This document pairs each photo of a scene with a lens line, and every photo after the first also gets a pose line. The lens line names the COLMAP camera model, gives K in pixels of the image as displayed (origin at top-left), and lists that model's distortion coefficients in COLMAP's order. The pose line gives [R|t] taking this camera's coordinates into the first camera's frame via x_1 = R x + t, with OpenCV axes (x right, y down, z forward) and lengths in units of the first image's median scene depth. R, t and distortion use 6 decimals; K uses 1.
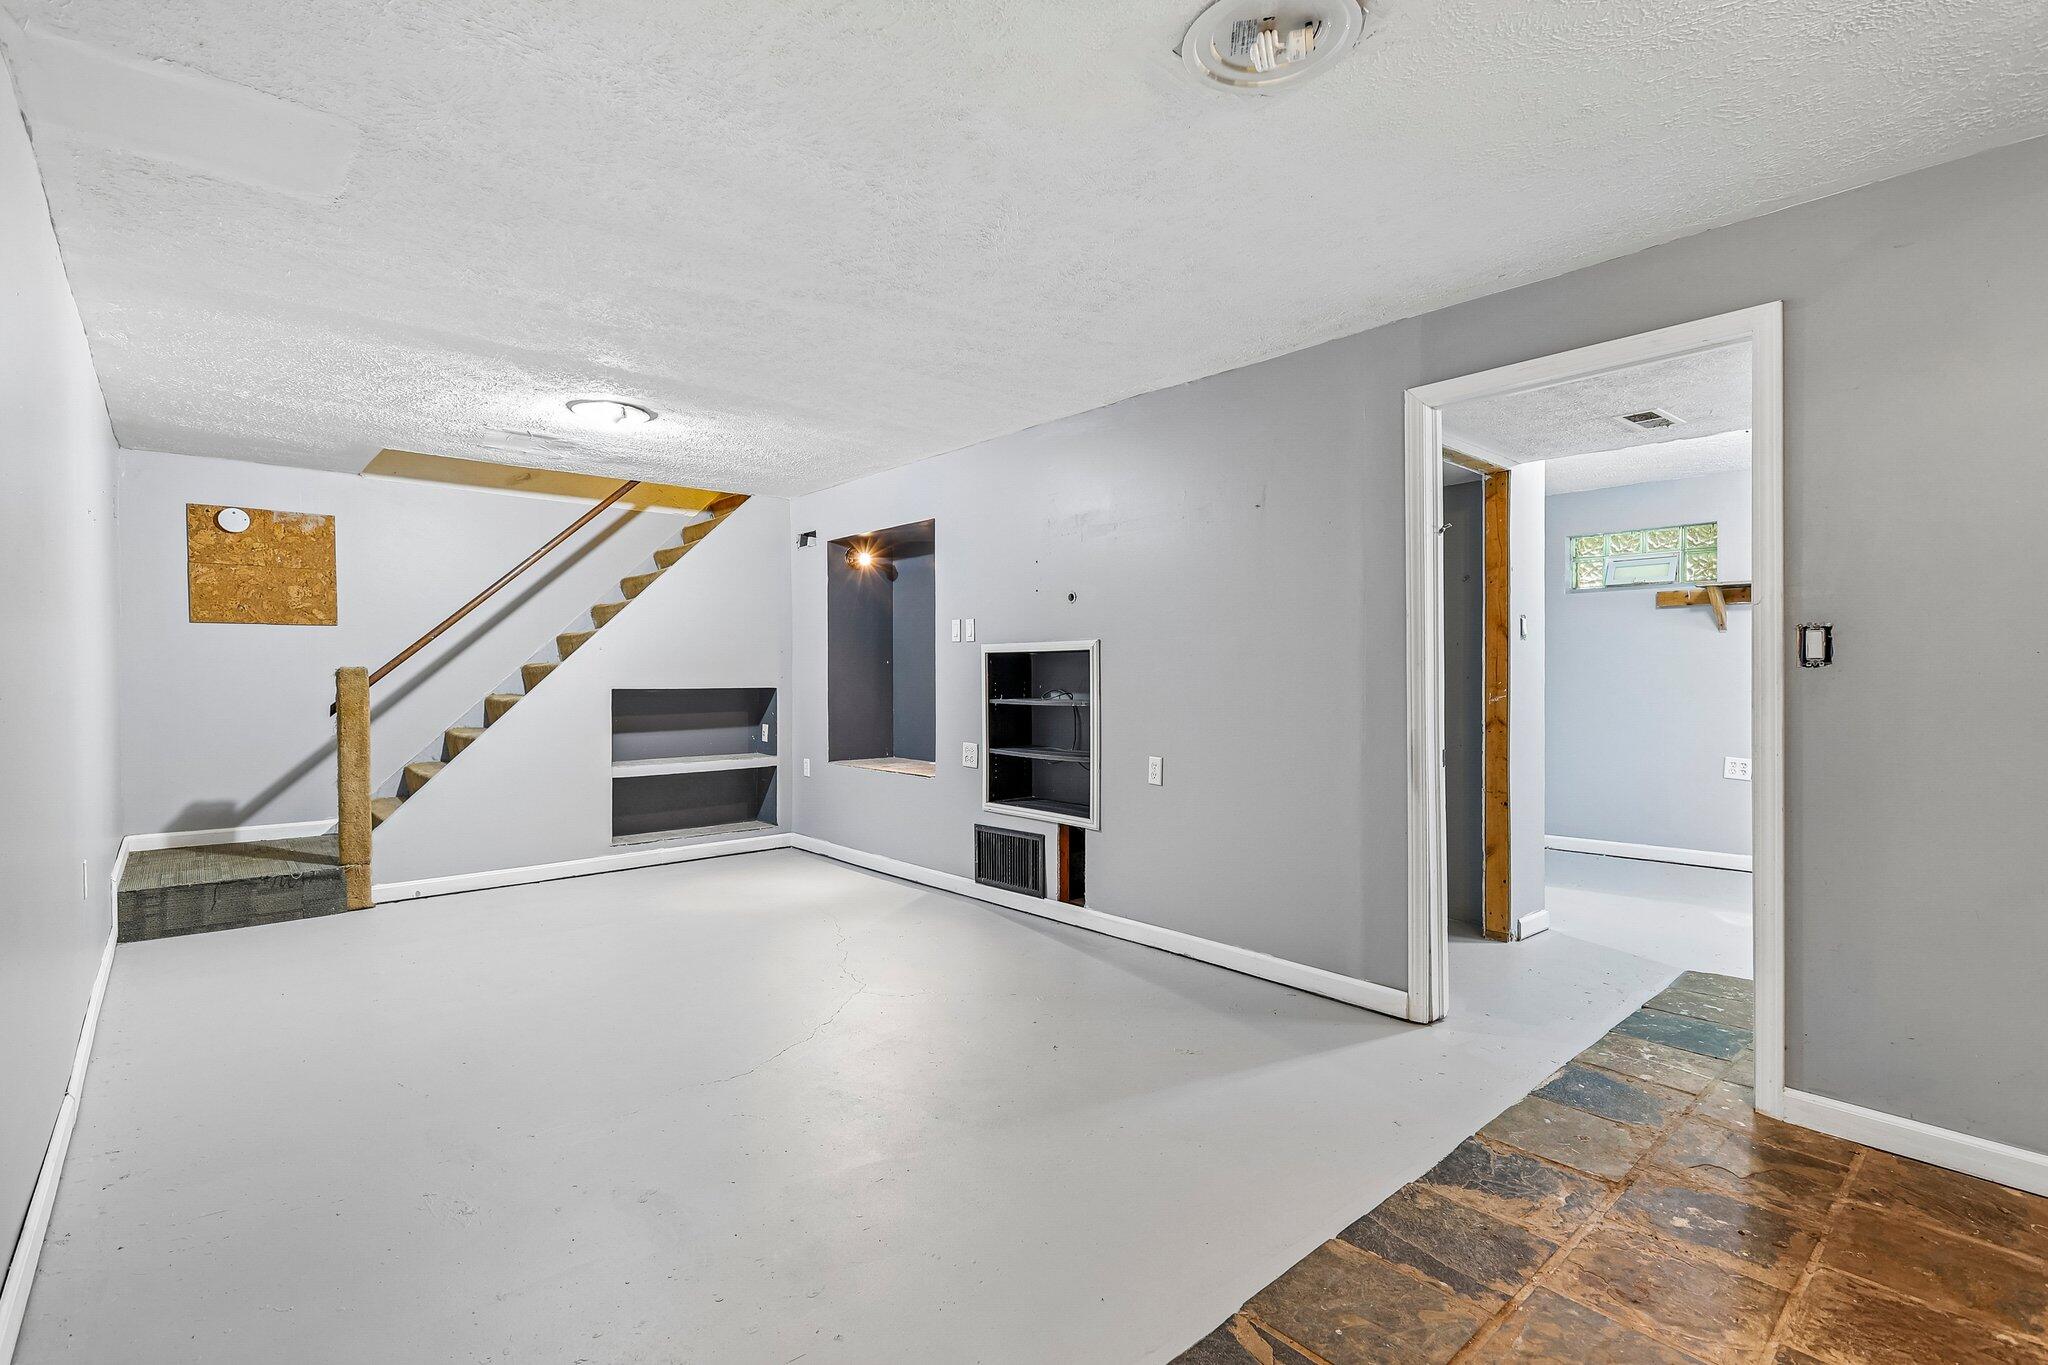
lens RADIAL K [[930.7, 0, 1024.4], [0, 930.7, 681.3], [0, 0, 1]] dist [0.004161, 0.000528]
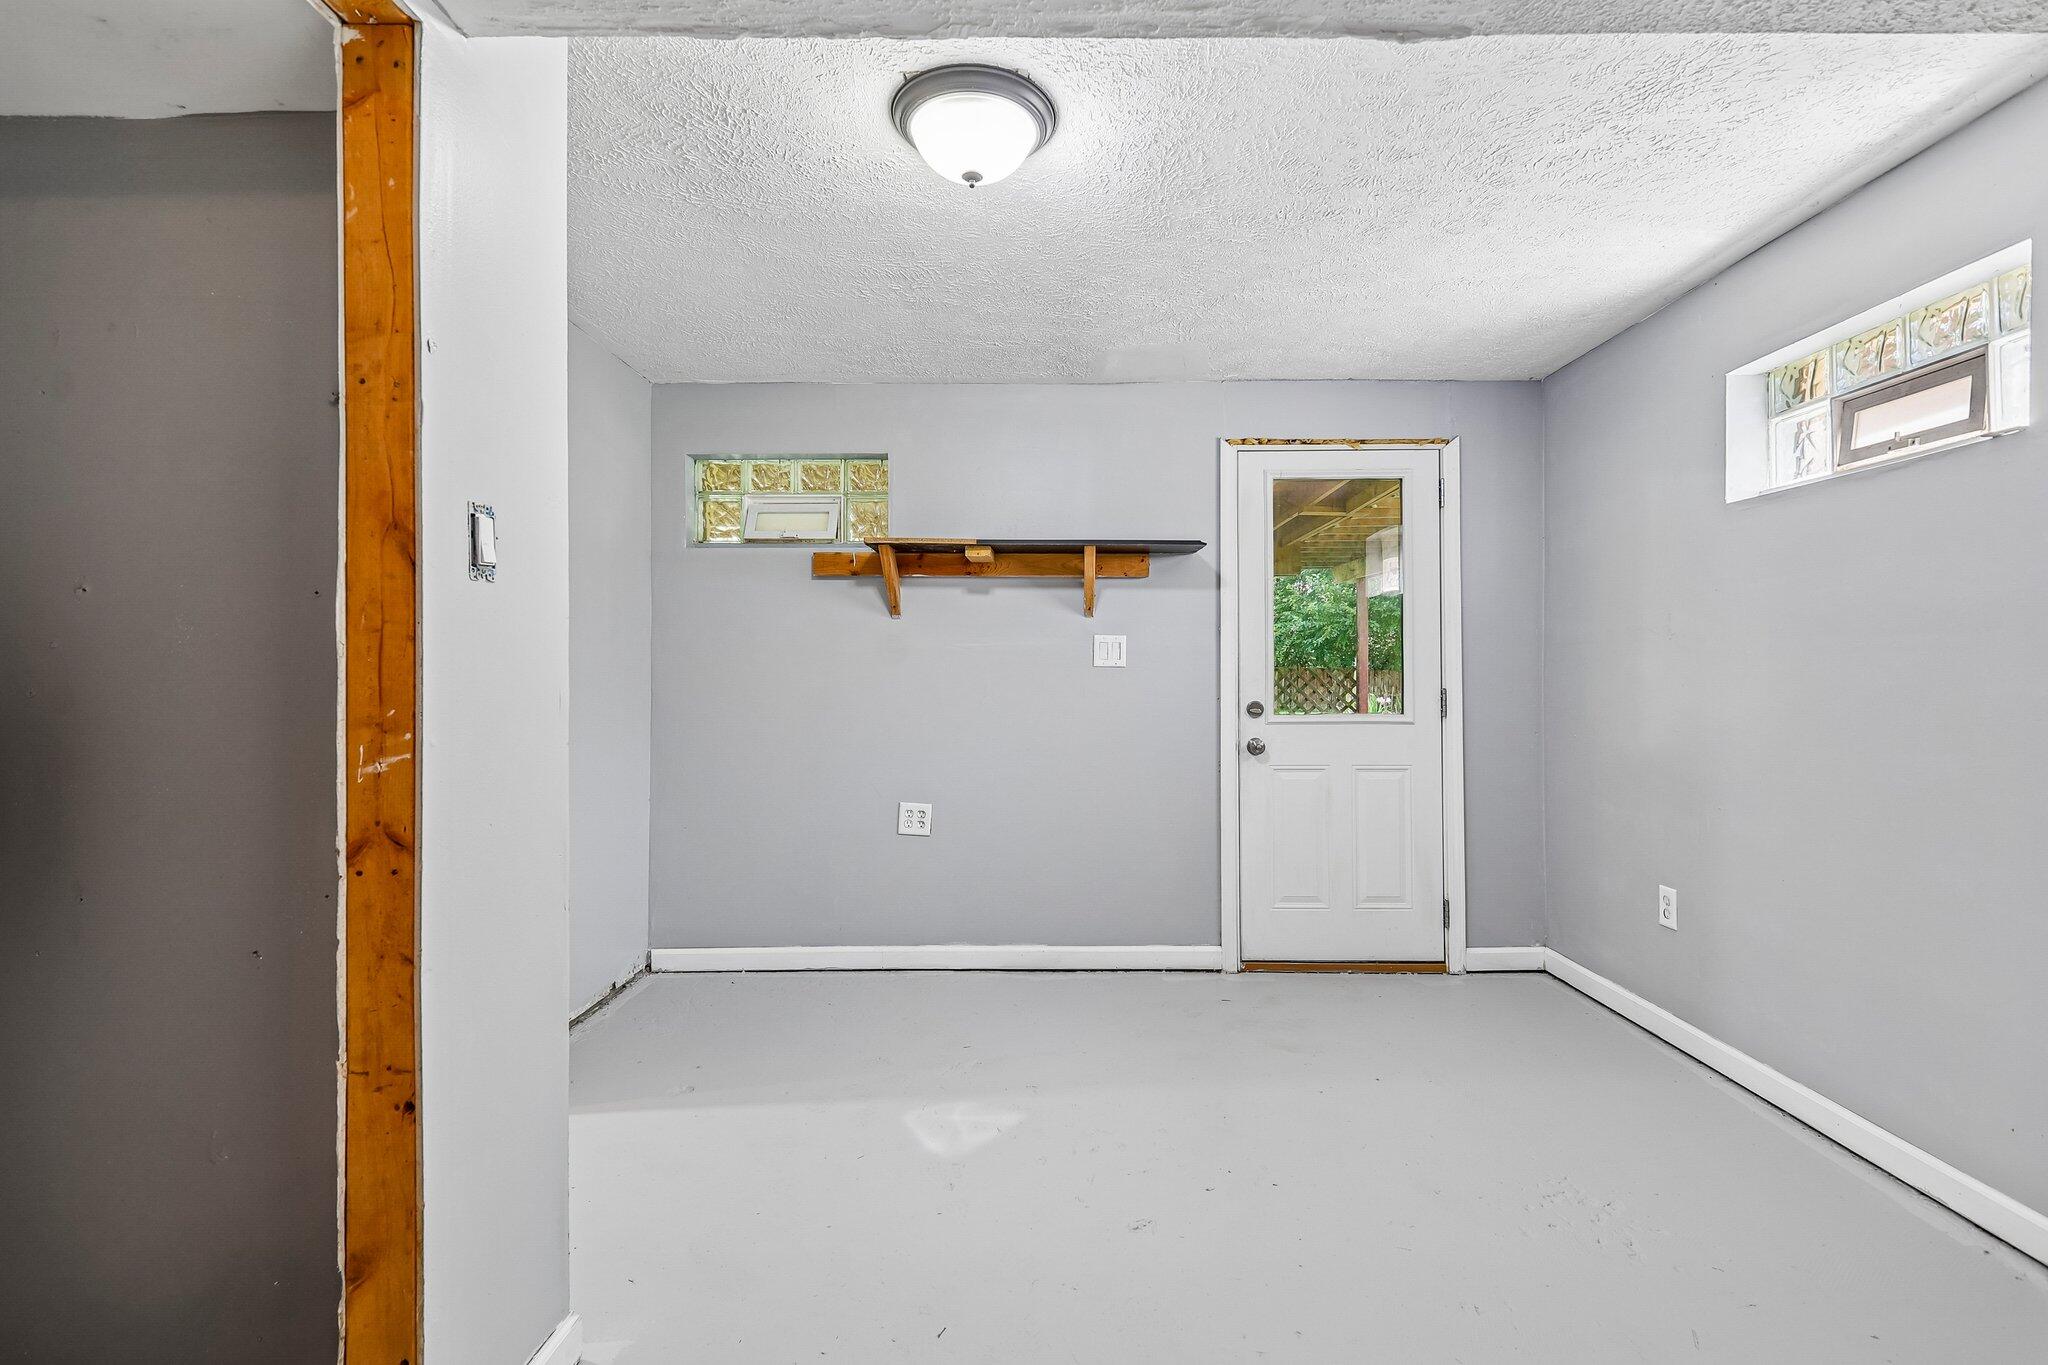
lens RADIAL K [[930.7, 0, 1024.4], [0, 930.7, 681.3], [0, 0, 1]] dist [0.004161, 0.000528]
pose [[0.678846, -0.001290, 0.734280, 0.323141], [0.003070, 0.999995, -0.001081, -0.005676], [-0.734274, 0.002988, 0.678846, 0.483915]]
